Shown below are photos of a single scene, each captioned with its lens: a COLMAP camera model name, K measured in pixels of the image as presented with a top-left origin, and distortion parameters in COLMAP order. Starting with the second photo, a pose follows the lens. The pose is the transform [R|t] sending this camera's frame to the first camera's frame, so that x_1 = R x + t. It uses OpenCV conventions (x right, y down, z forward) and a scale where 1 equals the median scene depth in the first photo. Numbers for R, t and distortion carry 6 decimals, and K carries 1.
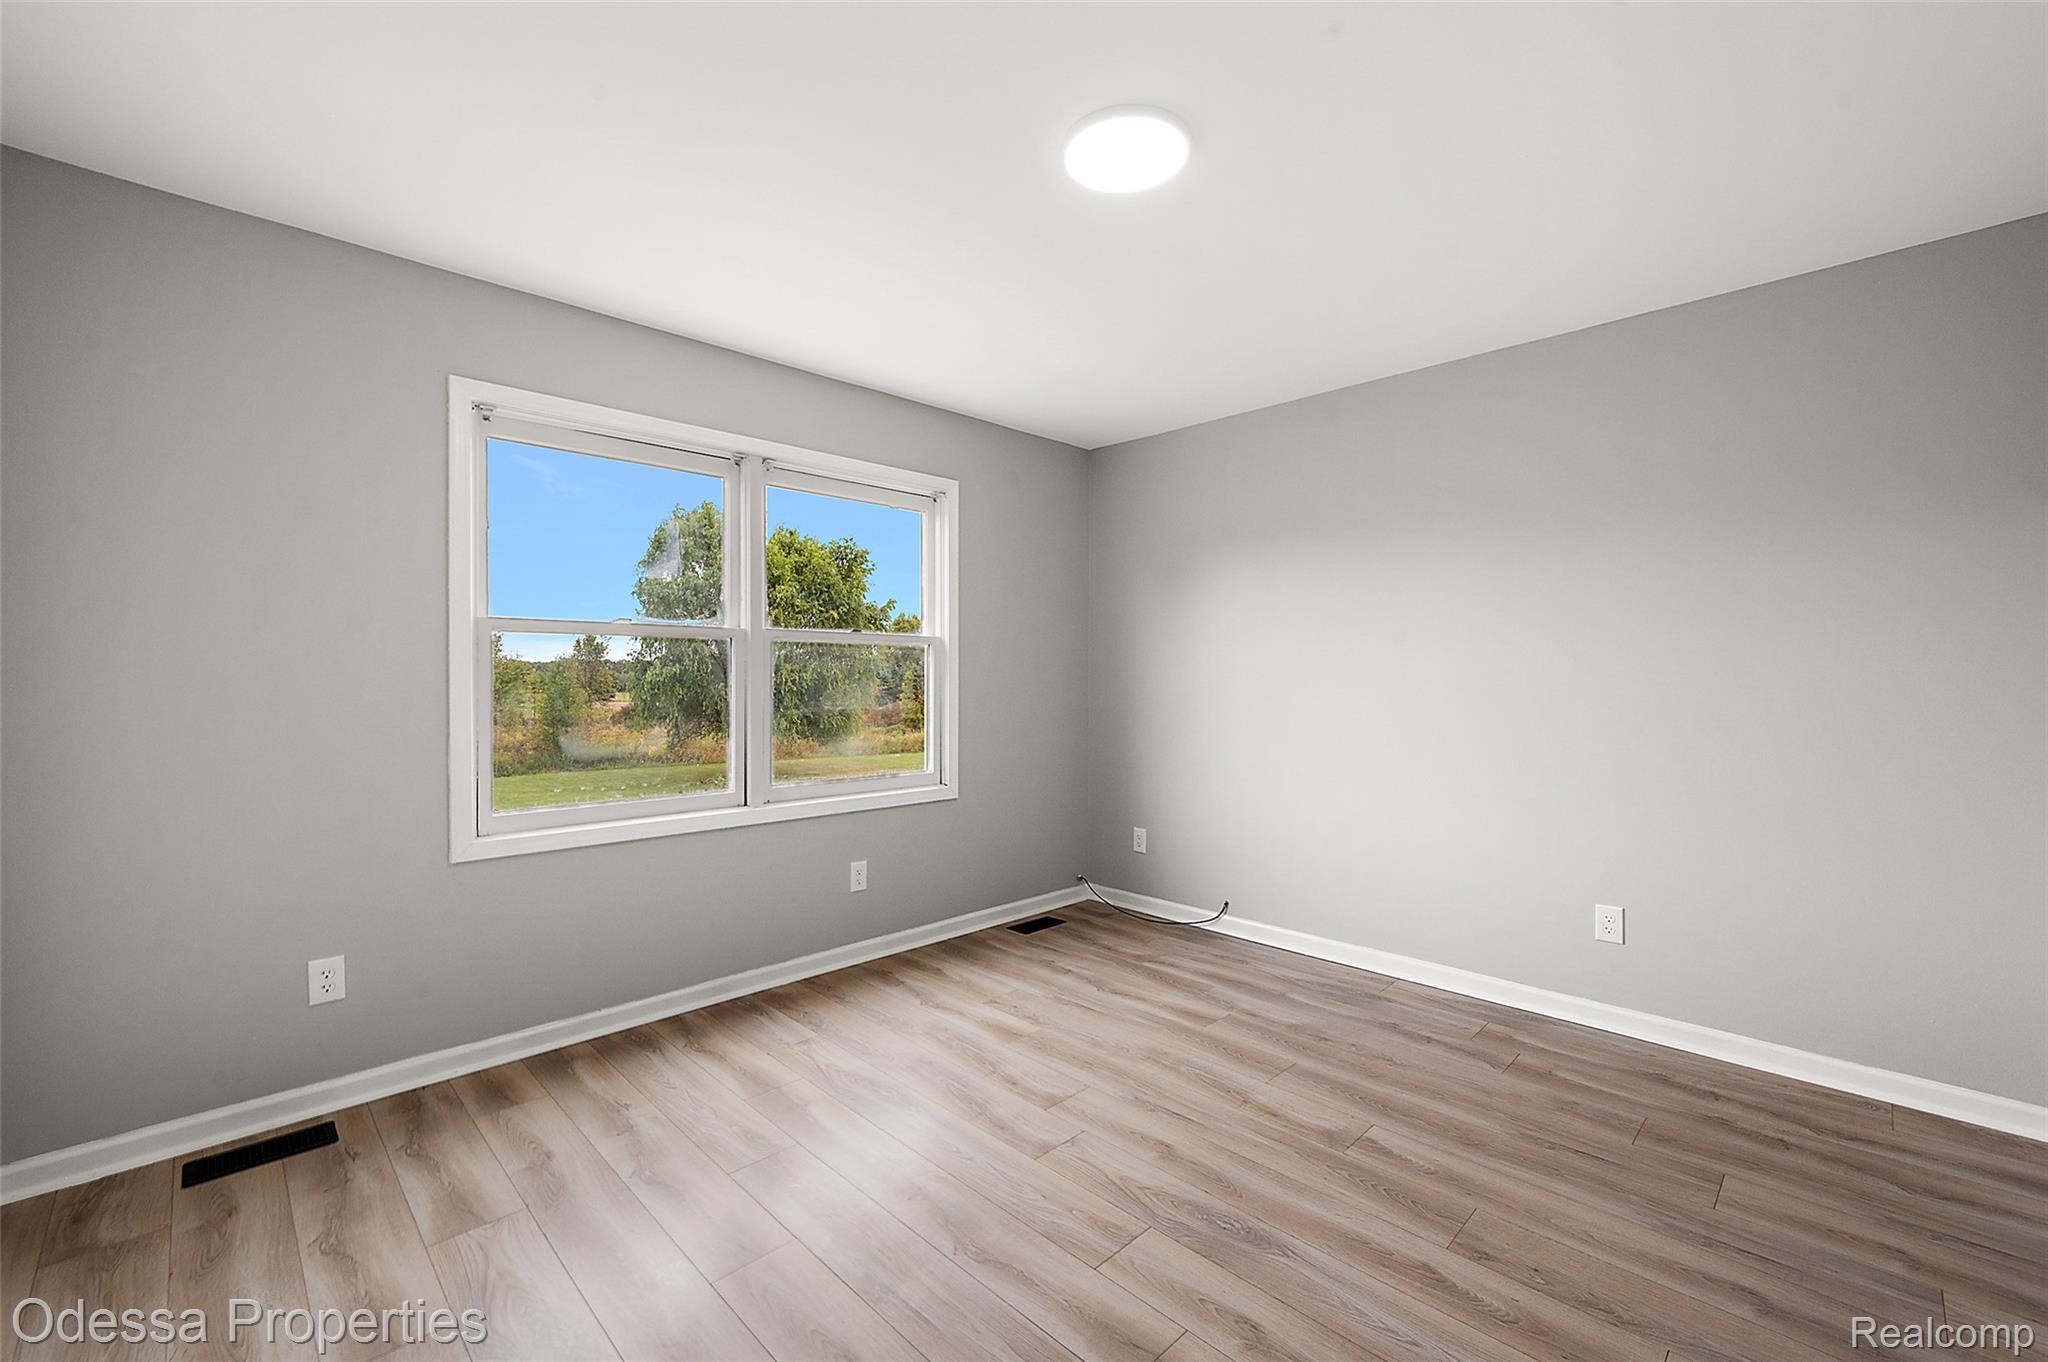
lens RADIAL K [[844.4, 0, 1024.0], [0, 844.4, 678.3], [0, 0, 1]] dist [-0.002414, 0.000117]
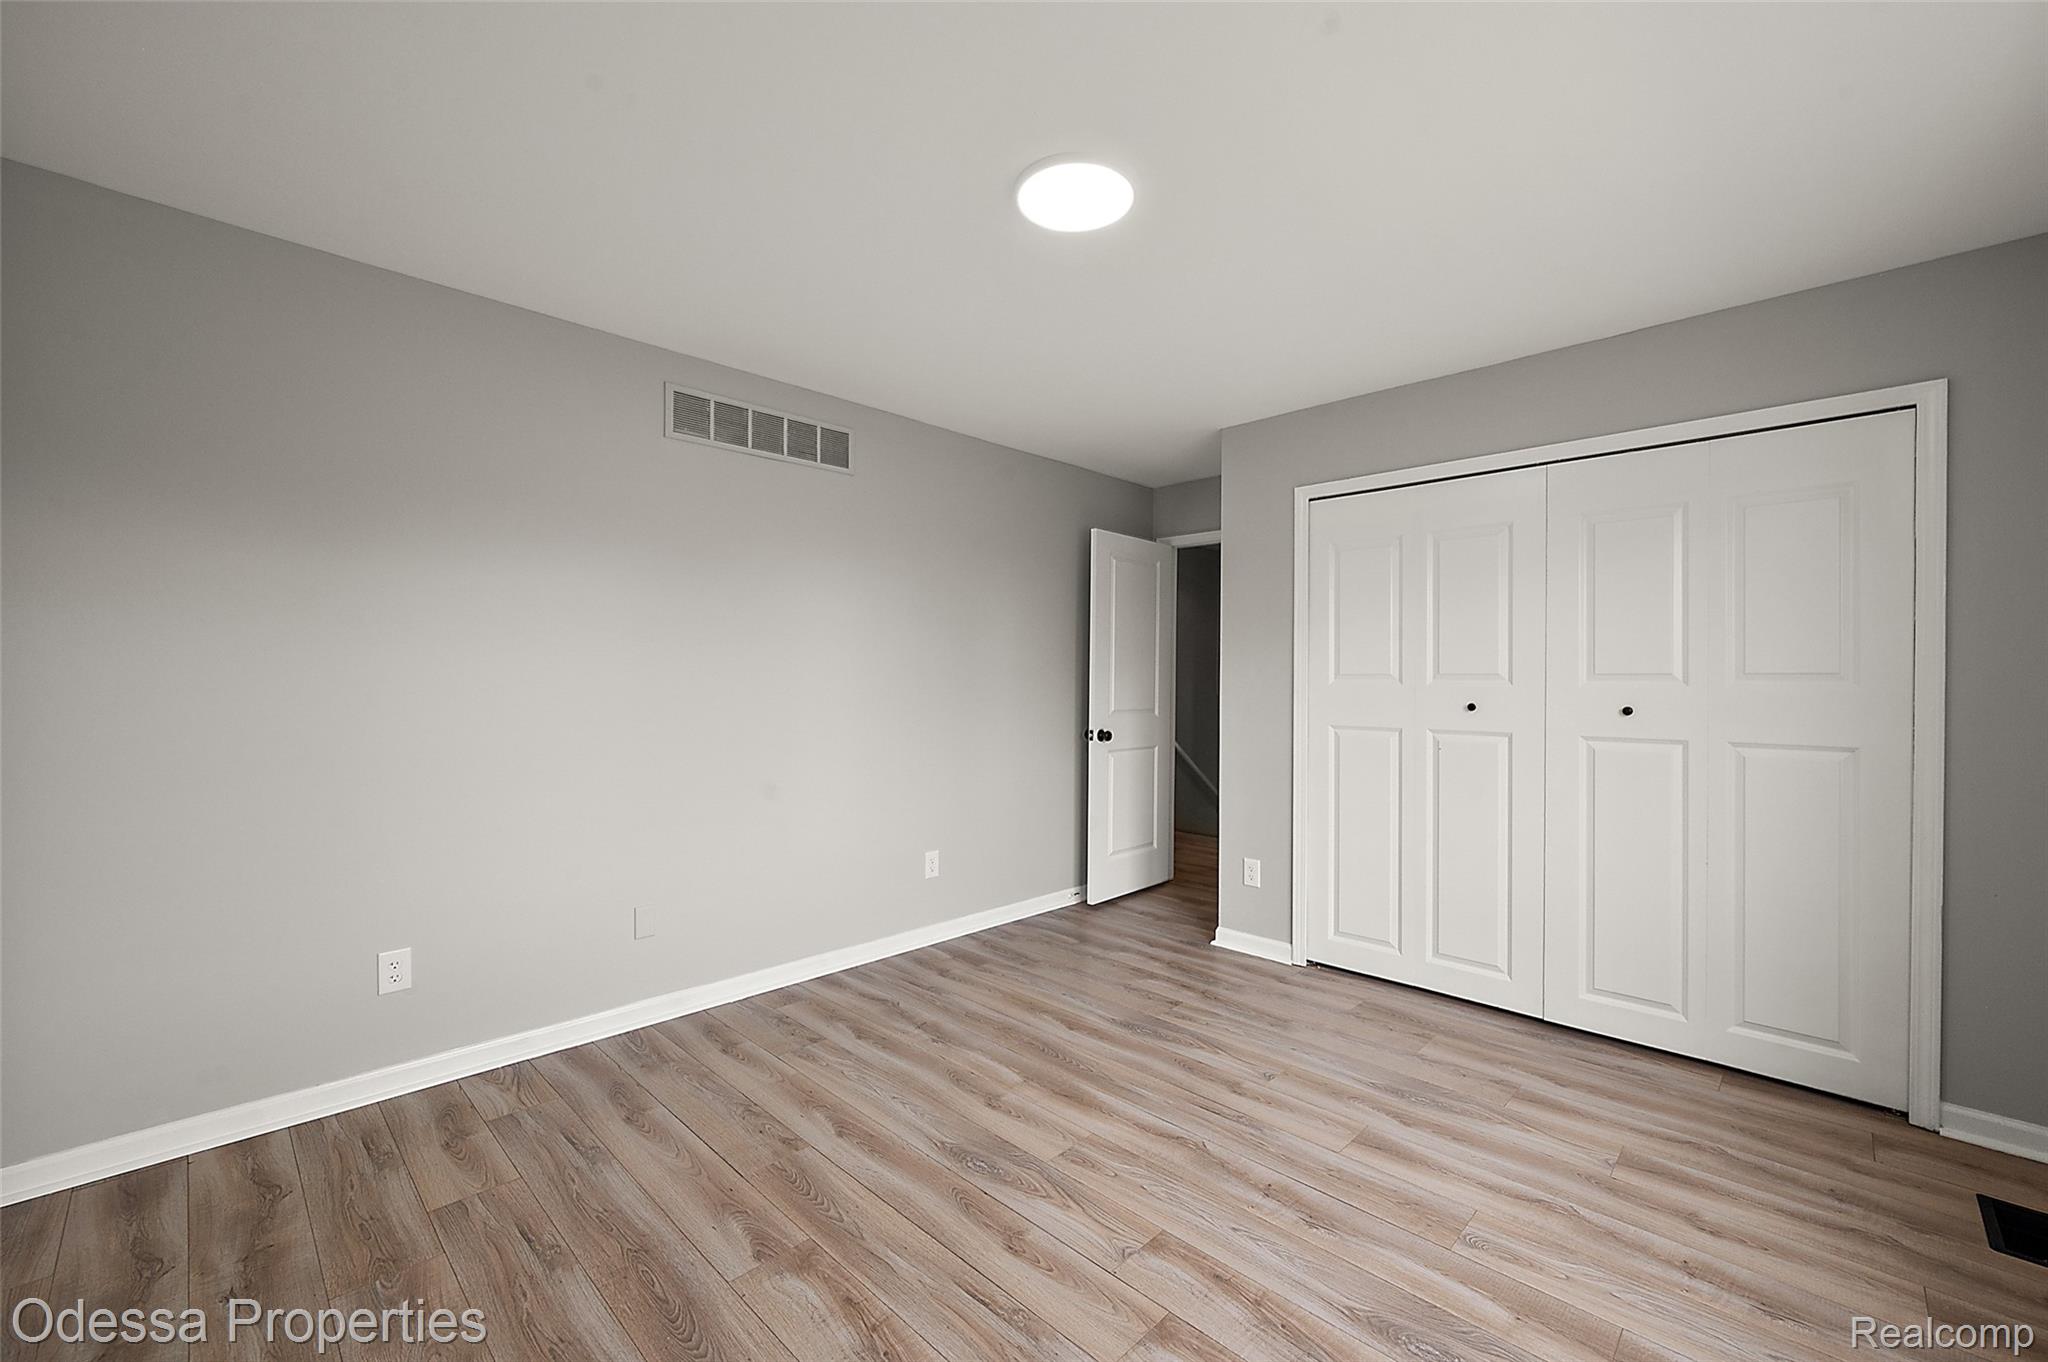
lens RADIAL K [[818.1, 0, 1025.9], [0, 818.1, 679.0], [0, 0, 1]] dist [-0.003962, 0.001494]
pose [[-0.999762, -0.009534, -0.019643, 0.184448], [-0.009657, 0.999934, 0.006166, -0.018190], [0.019583, 0.006354, -0.999788, 1.896380]]
